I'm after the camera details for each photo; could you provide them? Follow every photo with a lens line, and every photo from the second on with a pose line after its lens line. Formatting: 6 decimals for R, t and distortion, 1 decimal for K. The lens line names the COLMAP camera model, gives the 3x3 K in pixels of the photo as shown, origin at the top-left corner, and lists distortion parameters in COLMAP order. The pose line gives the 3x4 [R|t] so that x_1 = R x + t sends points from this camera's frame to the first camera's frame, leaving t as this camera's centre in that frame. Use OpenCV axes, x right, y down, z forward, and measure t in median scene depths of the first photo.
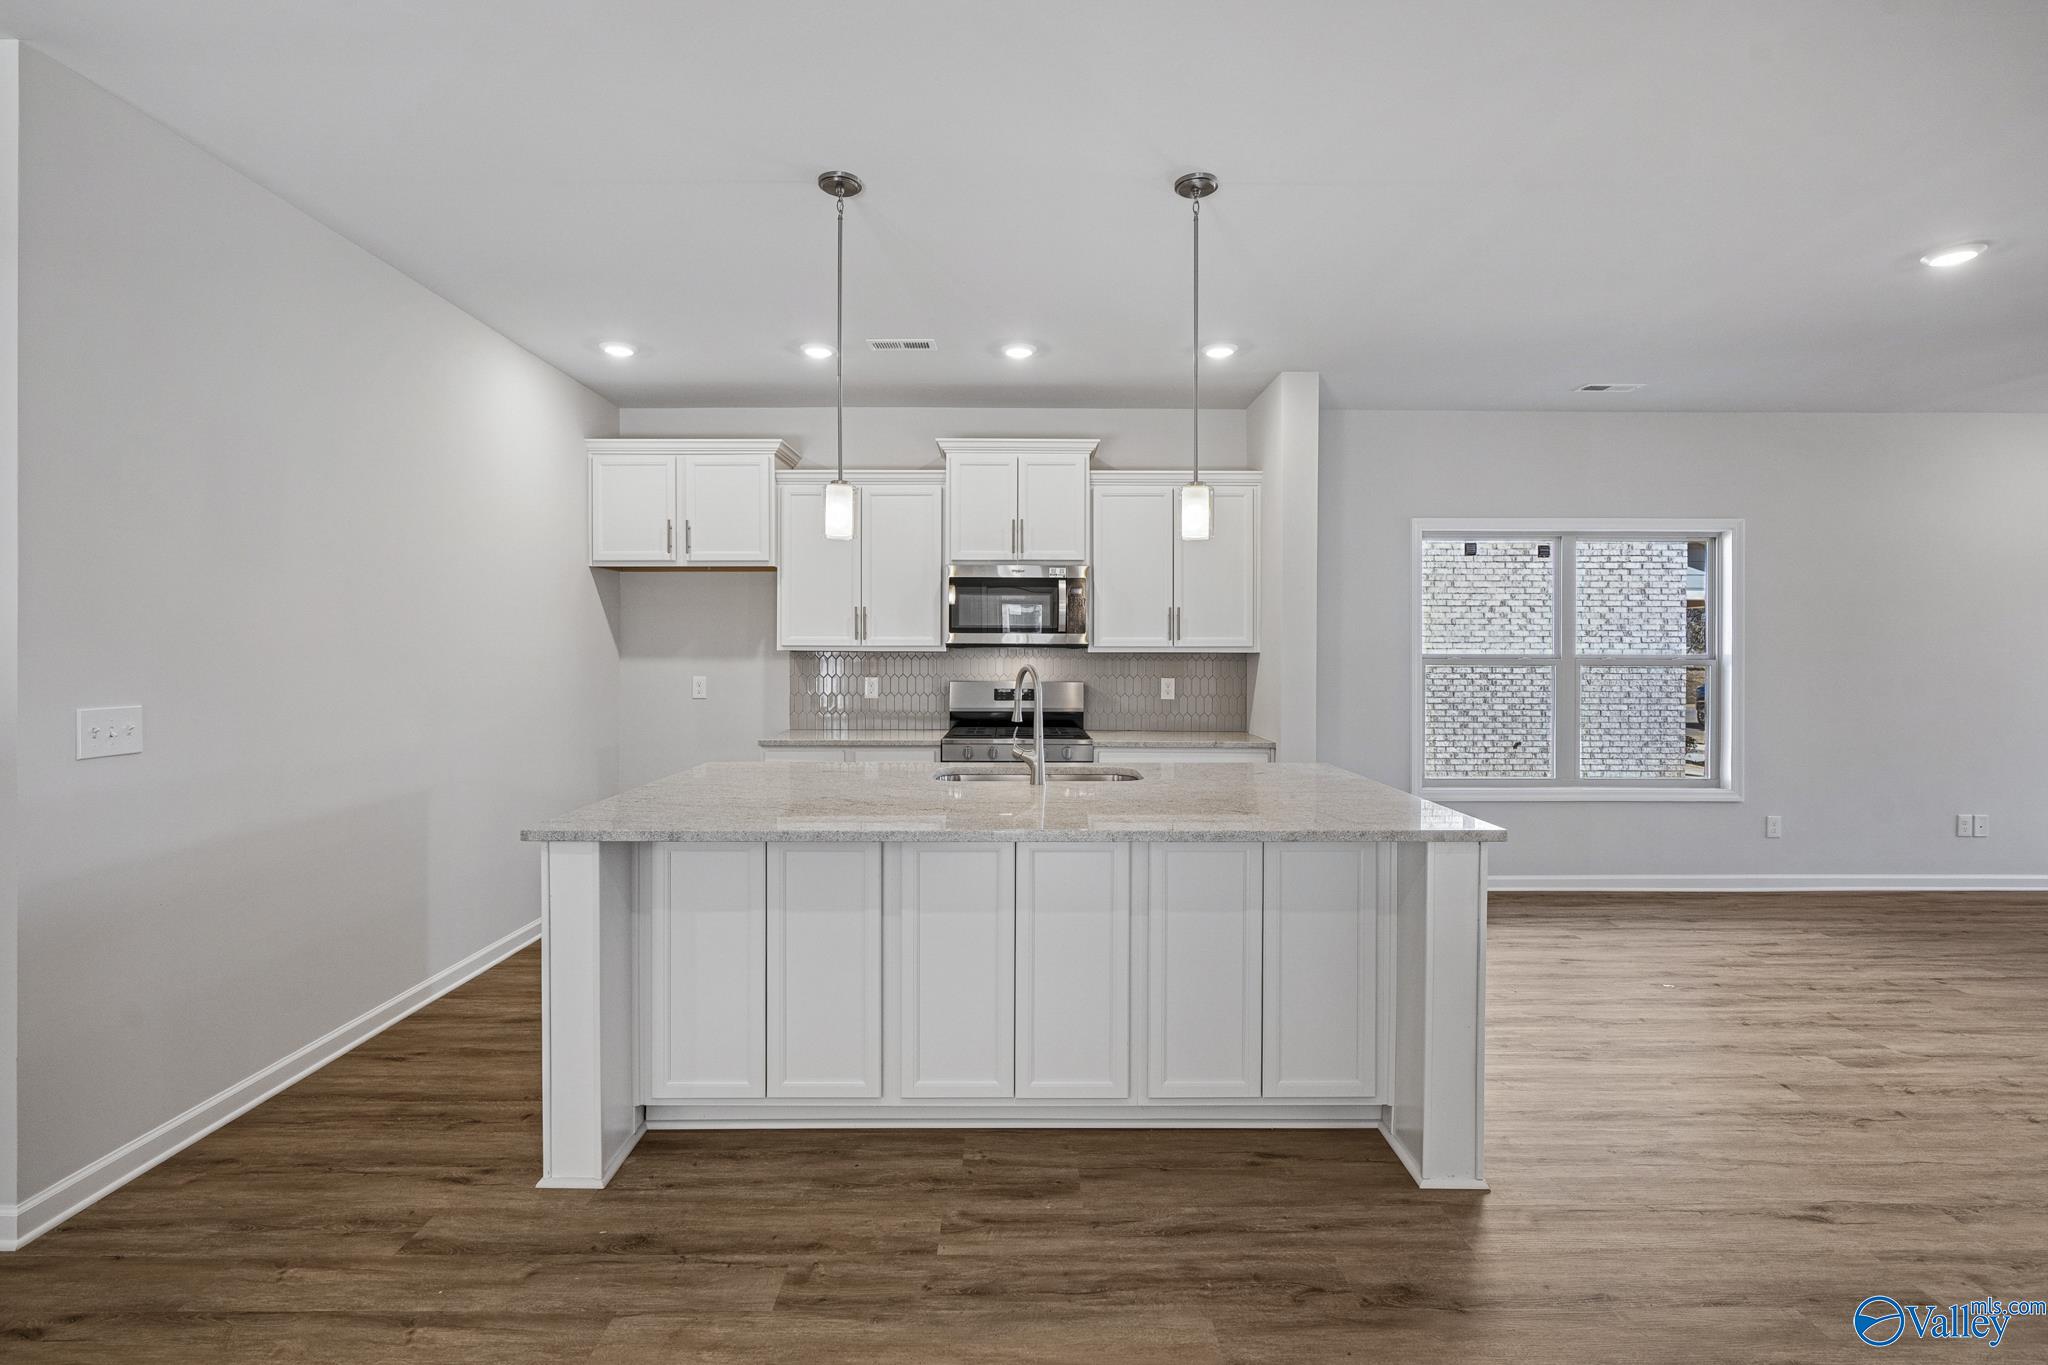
lens RADIAL K [[935.4, 0, 1026.1], [0, 935.4, 673.1], [0, 0, 1]] dist [-0.005247, 0.001211]
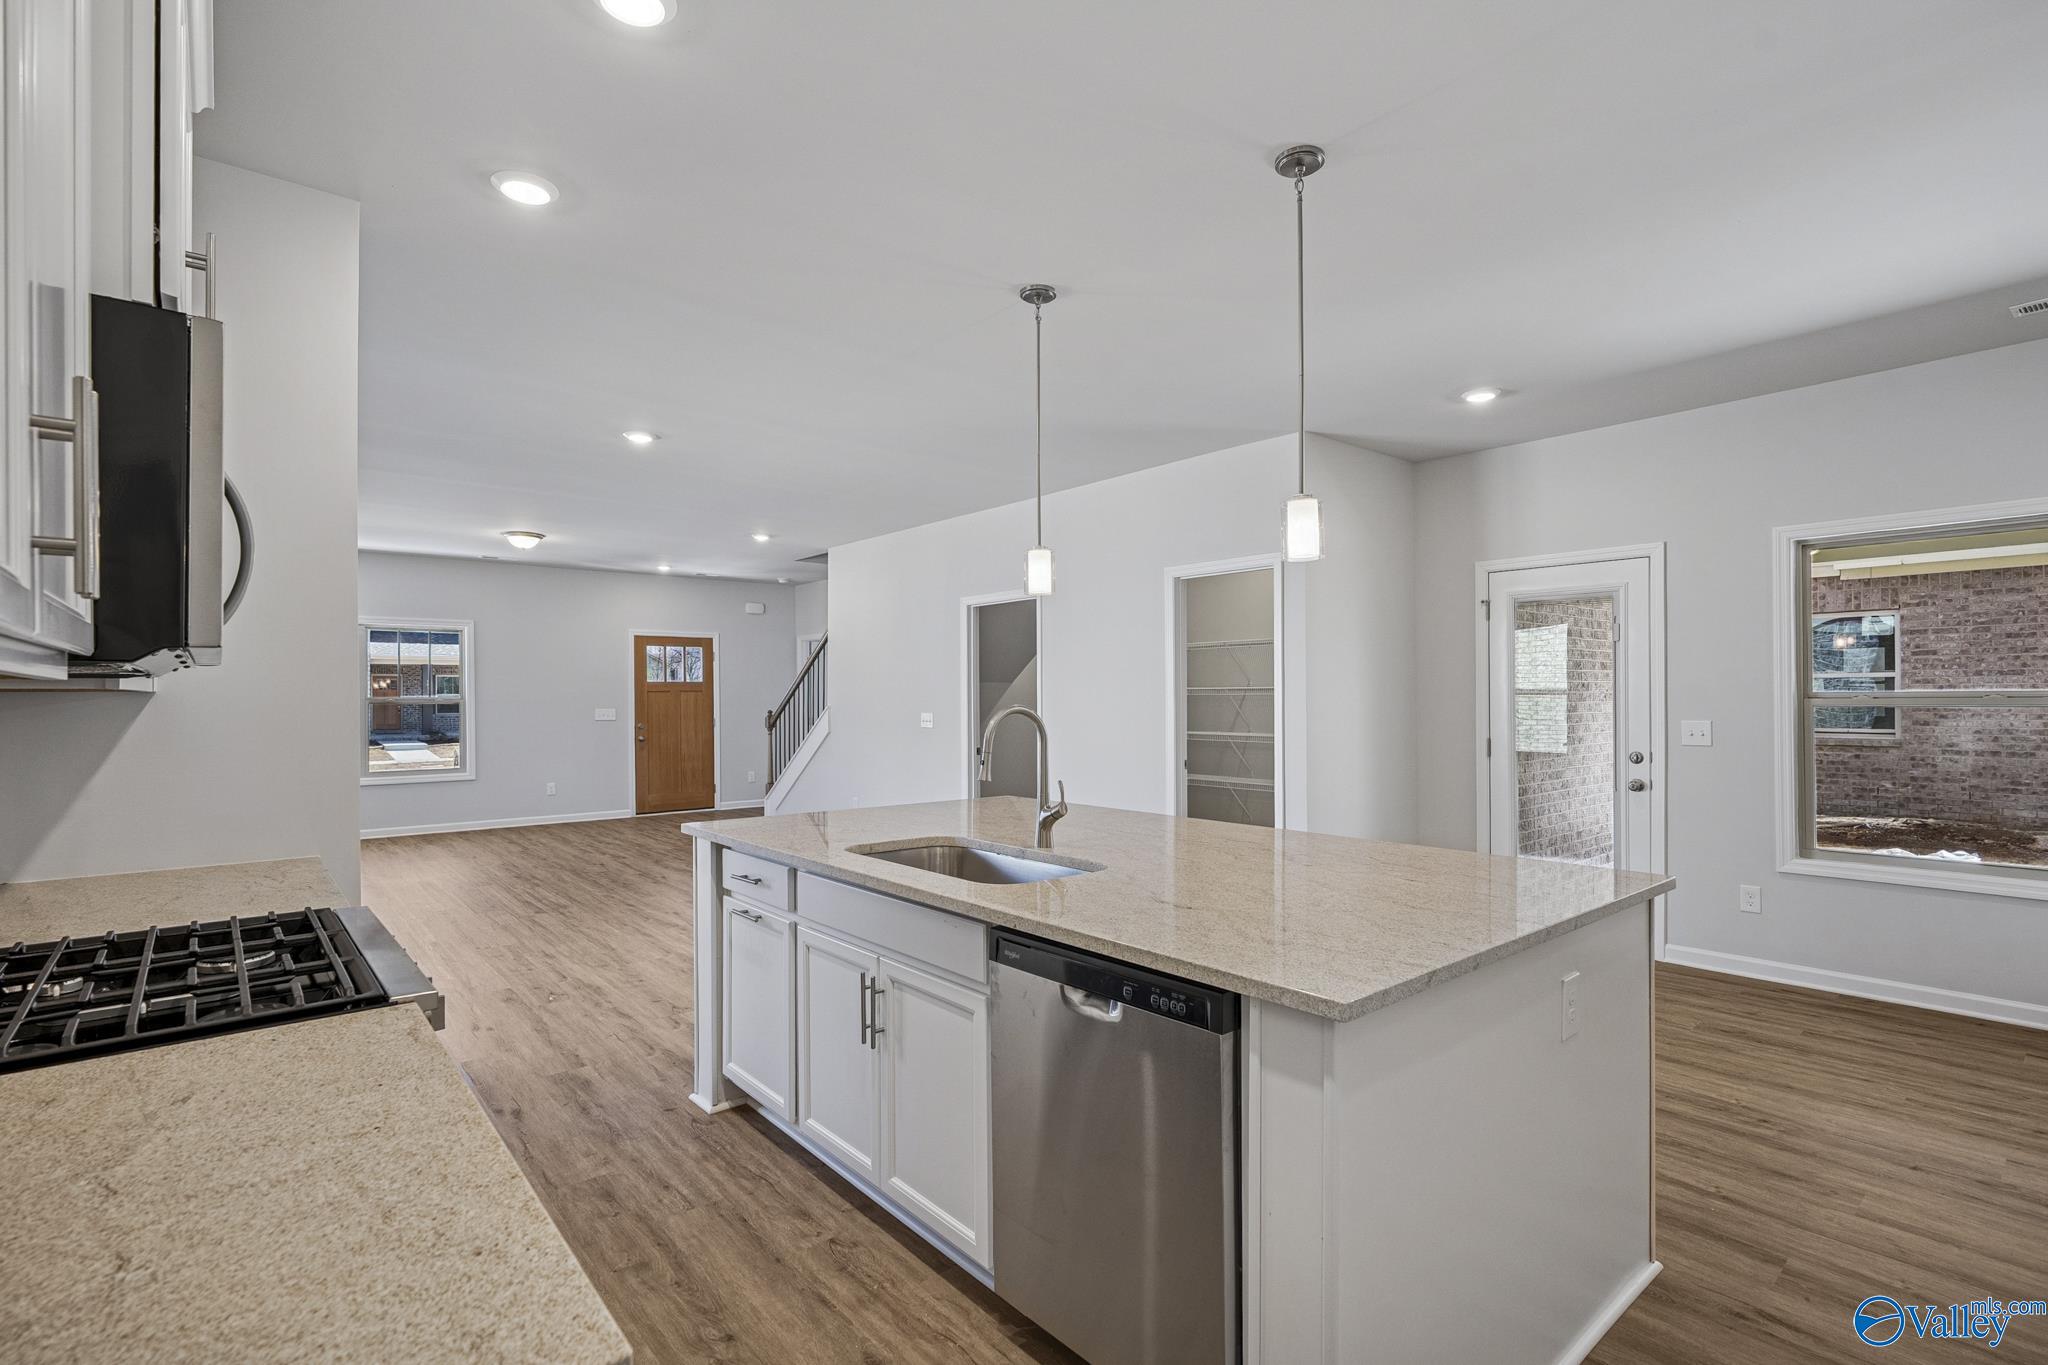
lens RADIAL K [[953.4, 0, 1020.2], [0, 953.4, 686.8], [0, 0, 1]] dist [-0.002715, 0.000500]
pose [[-0.640050, 0.009721, 0.768272, -0.537636], [0.019436, 0.999805, 0.003541, -0.023381], [-0.768088, 0.017199, -0.640114, 1.319390]]
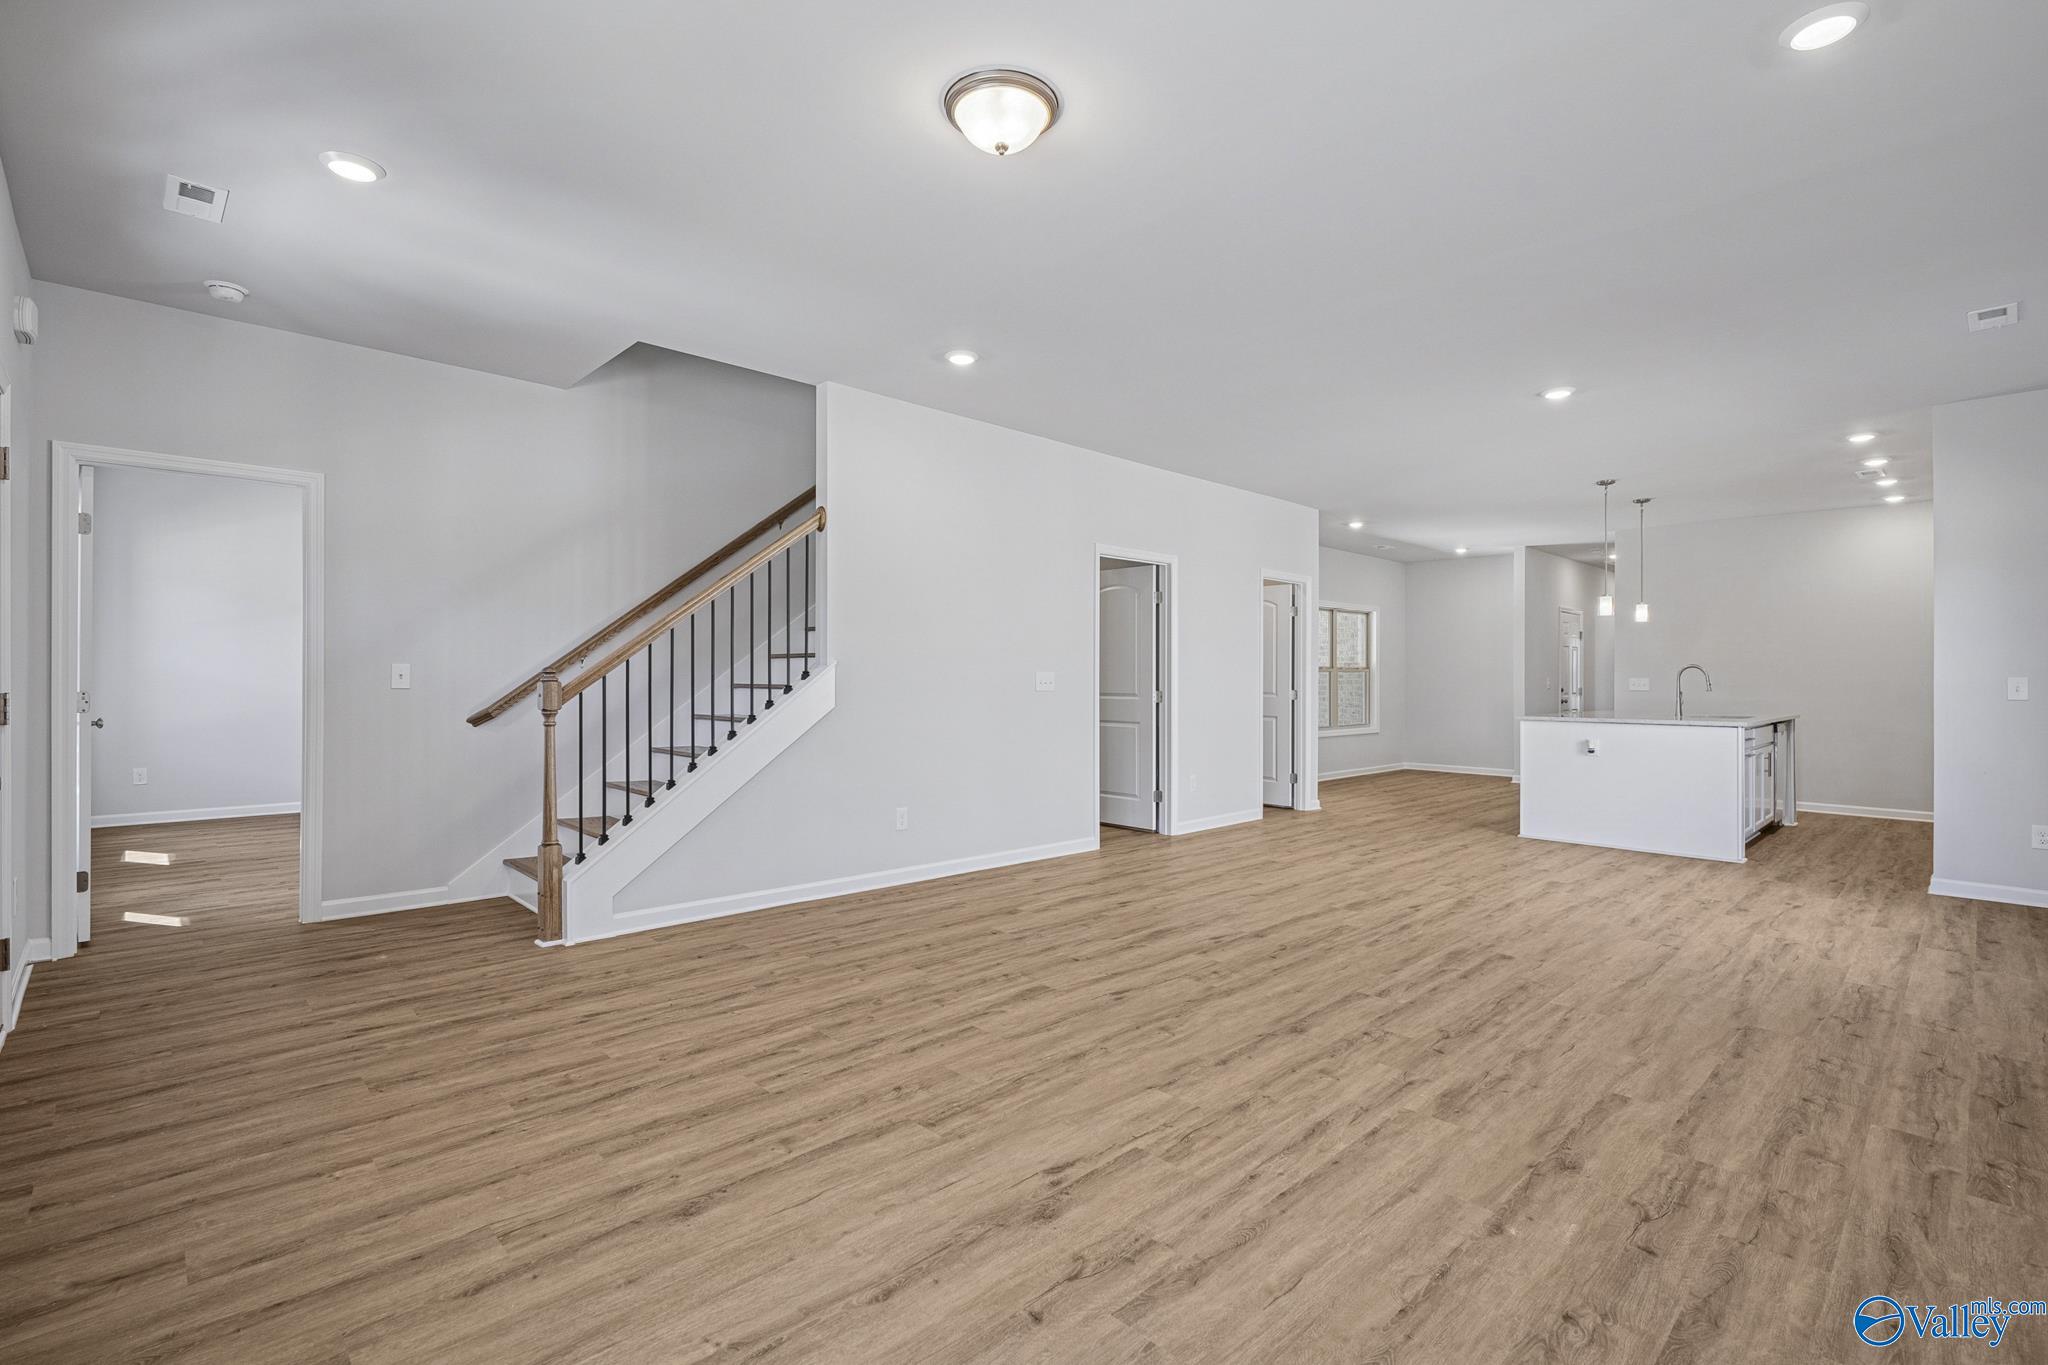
lens RADIAL K [[935.4, 0, 1026.1], [0, 935.4, 673.1], [0, 0, 1]] dist [-0.005247, 0.001211]
pose [[-0.720809, -0.009788, -0.693065, 2.344449], [-0.020877, 0.999753, 0.007593, 0.027013], [0.692820, 0.019942, -0.720835, 1.302567]]
